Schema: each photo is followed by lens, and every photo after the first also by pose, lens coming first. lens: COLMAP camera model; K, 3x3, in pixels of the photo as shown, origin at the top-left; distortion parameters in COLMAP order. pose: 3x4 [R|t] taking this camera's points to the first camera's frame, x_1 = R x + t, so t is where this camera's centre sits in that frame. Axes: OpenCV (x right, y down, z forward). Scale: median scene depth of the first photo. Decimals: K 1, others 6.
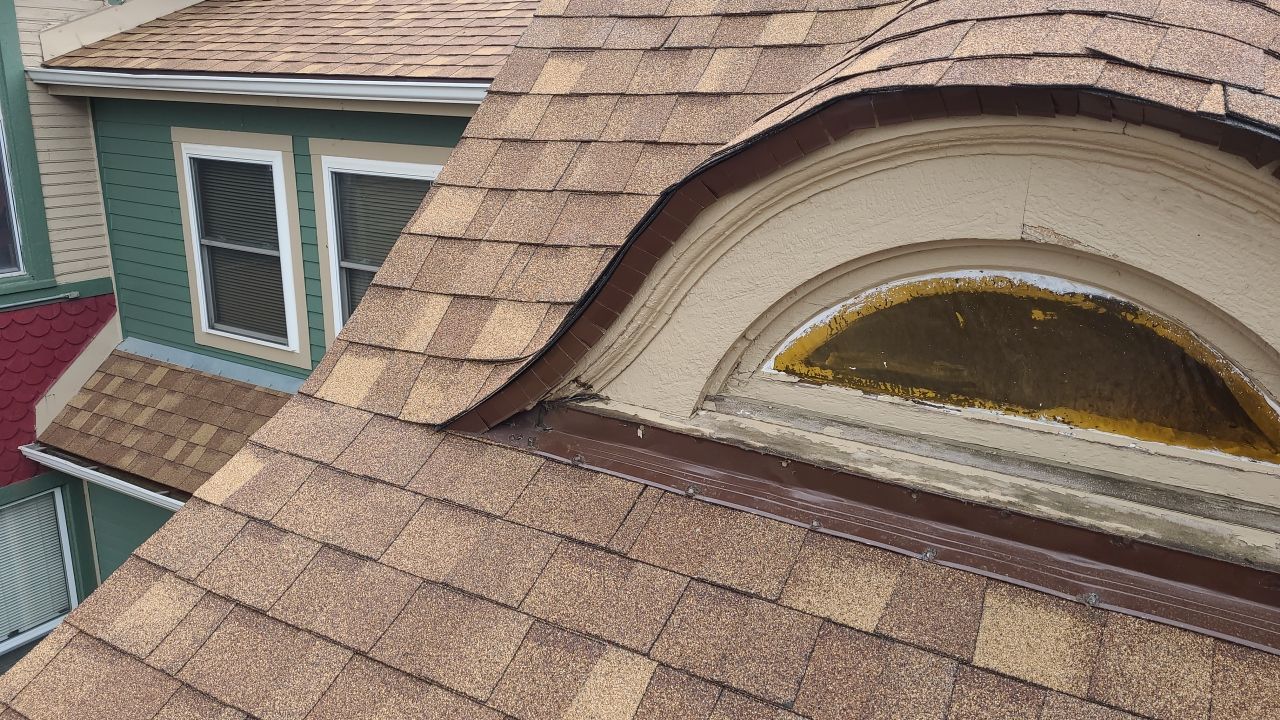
lens RADIAL K [[953.1, 0, 640.4], [0, 953.1, 353.4], [0, 0, 1]] dist [0.042740, -0.045709]
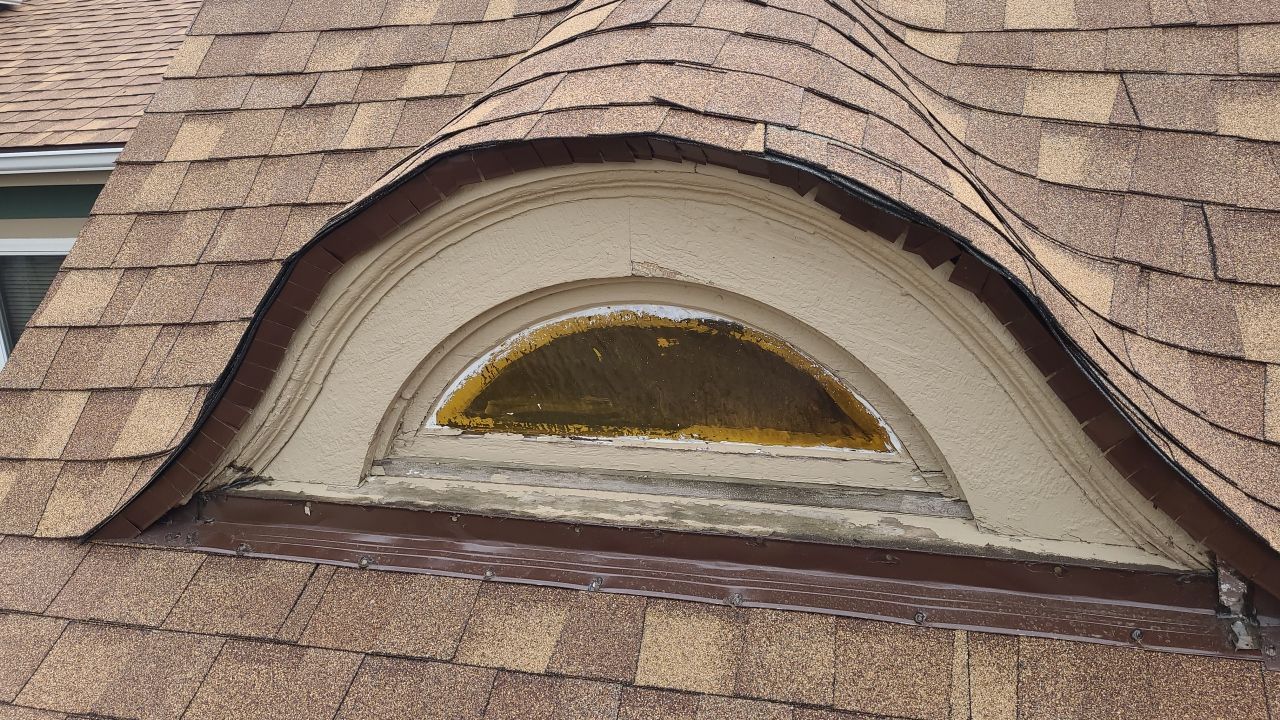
lens RADIAL K [[953.1, 0, 640.1], [0, 953.1, 366.3], [0, 0, 1]] dist [0.042740, -0.045709]
pose [[0.961632, -0.130532, 0.241300, 0.111303], [0.135290, 0.990801, -0.003182, -0.011914], [-0.238665, 0.035705, 0.970445, -0.019269]]
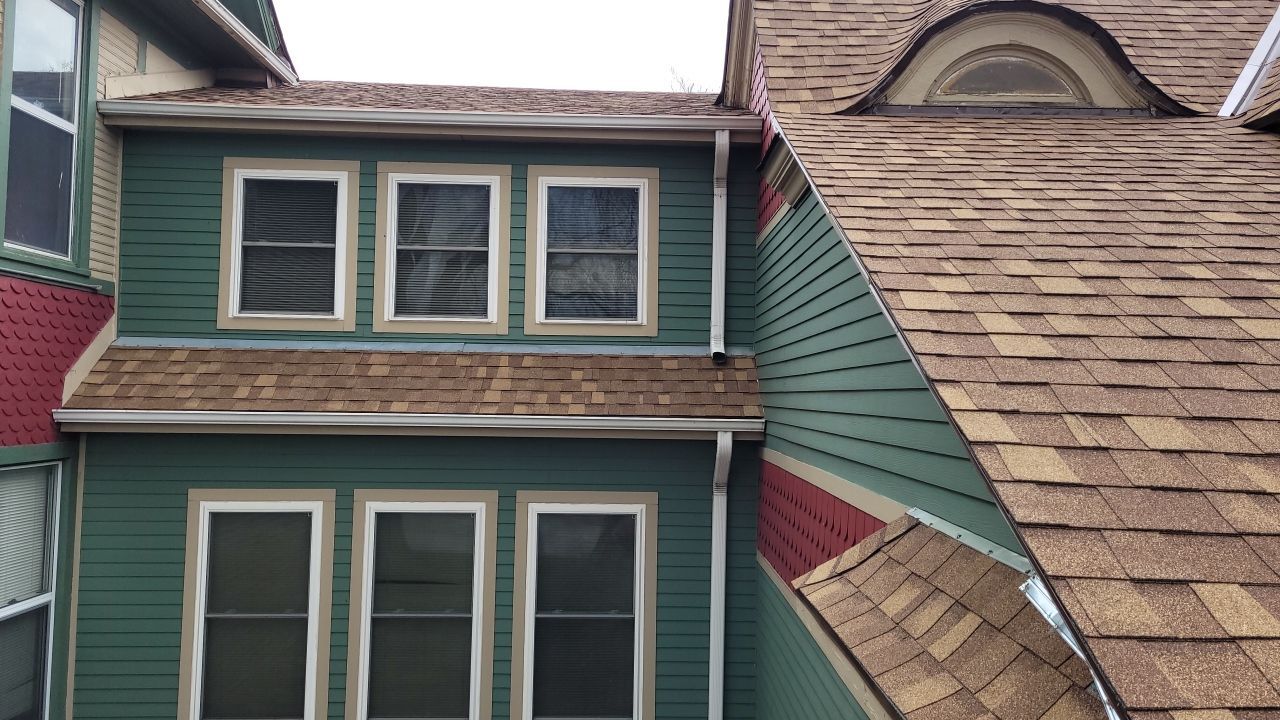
lens RADIAL K [[953.1, 0, 641.2], [0, 953.1, 356.7], [0, 0, 1]] dist [0.042740, -0.045709]
pose [[0.855772, 0.018526, 0.517021, -2.550610], [0.139138, 0.954297, -0.264496, 1.689859], [-0.498292, 0.298286, 0.814083, -0.990262]]
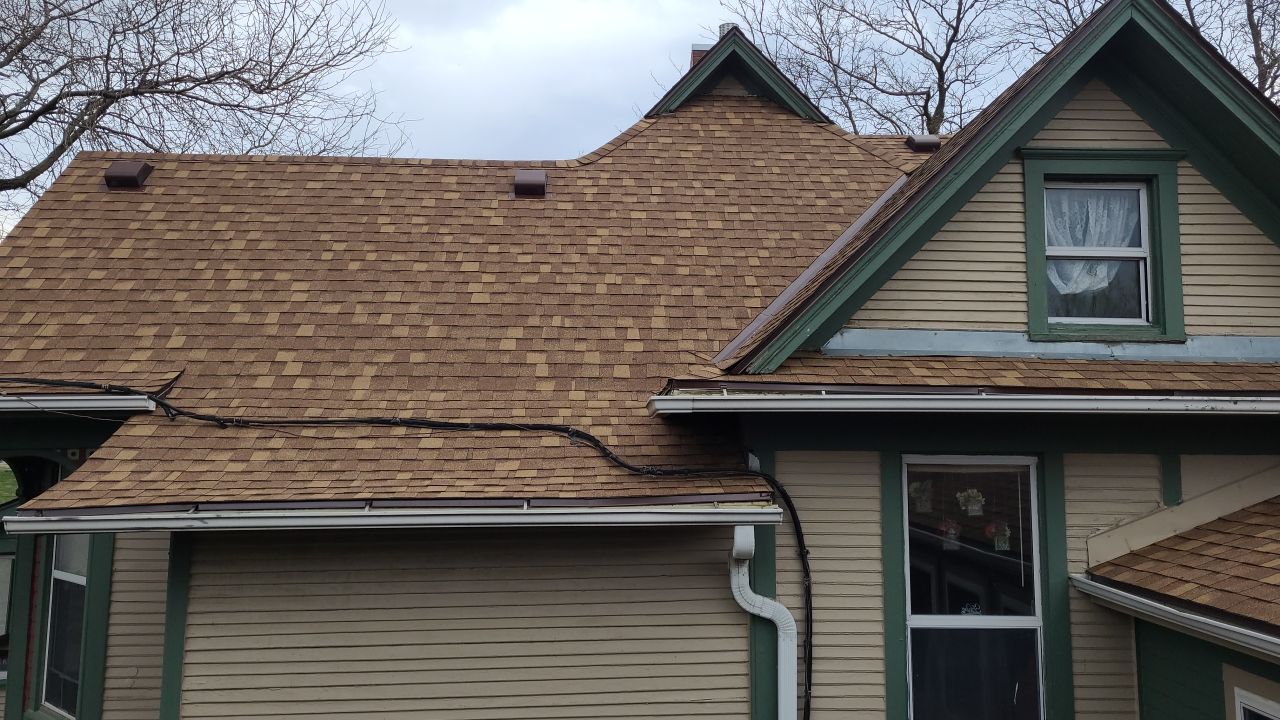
lens RADIAL K [[953.1, 0, 642.7], [0, 953.1, 355.5], [0, 0, 1]] dist [0.042740, -0.045709]
pose [[0.533440, -0.102002, -0.839665, -0.142070], [-0.225078, 0.939792, -0.257158, -0.609697], [0.815341, 0.326169, 0.478365, 0.459793]]
